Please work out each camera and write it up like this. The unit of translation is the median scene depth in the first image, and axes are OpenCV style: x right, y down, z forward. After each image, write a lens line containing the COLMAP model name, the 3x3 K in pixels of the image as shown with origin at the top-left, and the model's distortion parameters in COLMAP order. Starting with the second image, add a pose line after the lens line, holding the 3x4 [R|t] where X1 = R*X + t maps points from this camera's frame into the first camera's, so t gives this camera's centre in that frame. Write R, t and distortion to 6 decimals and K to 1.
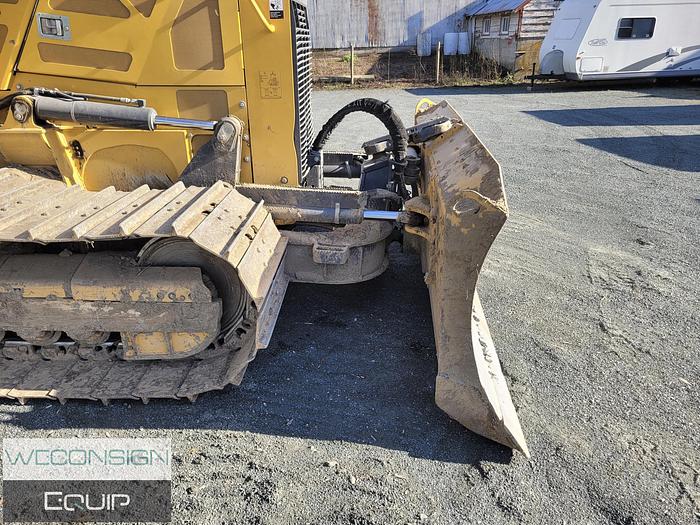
lens RADIAL K [[526.2, 0, 347.5], [0, 526.2, 265.4], [0, 0, 1]] dist [0.053339, -0.033852]
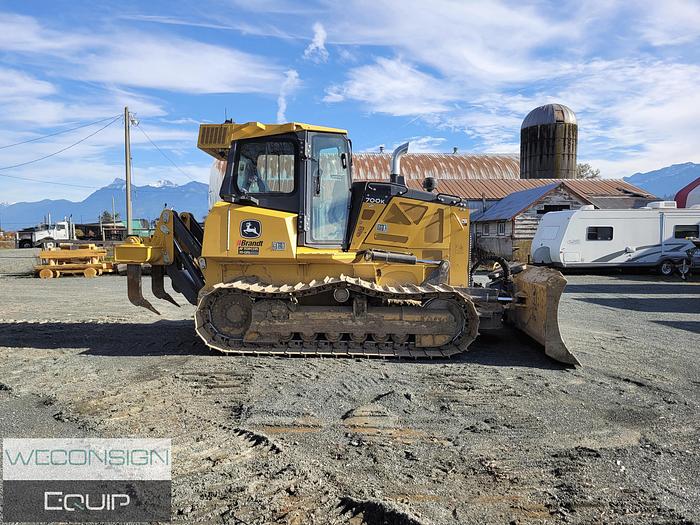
lens RADIAL K [[526.2, 0, 346.6], [0, 526.2, 268.3], [0, 0, 1]] dist [0.053339, -0.033852]
pose [[0.999752, 0.018310, 0.012662, -0.725836], [-0.012972, 0.941390, -0.337071, 0.624249], [-0.018092, 0.336823, 0.941394, -1.382949]]
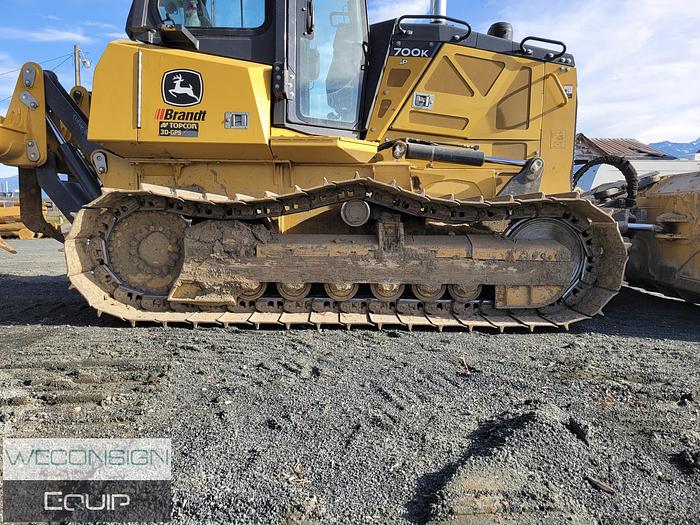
lens RADIAL K [[526.2, 0, 348.3], [0, 526.2, 263.4], [0, 0, 1]] dist [0.053339, -0.033852]
pose [[0.998520, 0.016911, 0.051694, -0.796906], [-0.000226, 0.951720, -0.306966, 0.441786], [-0.054389, 0.306500, 0.950315, -0.272471]]
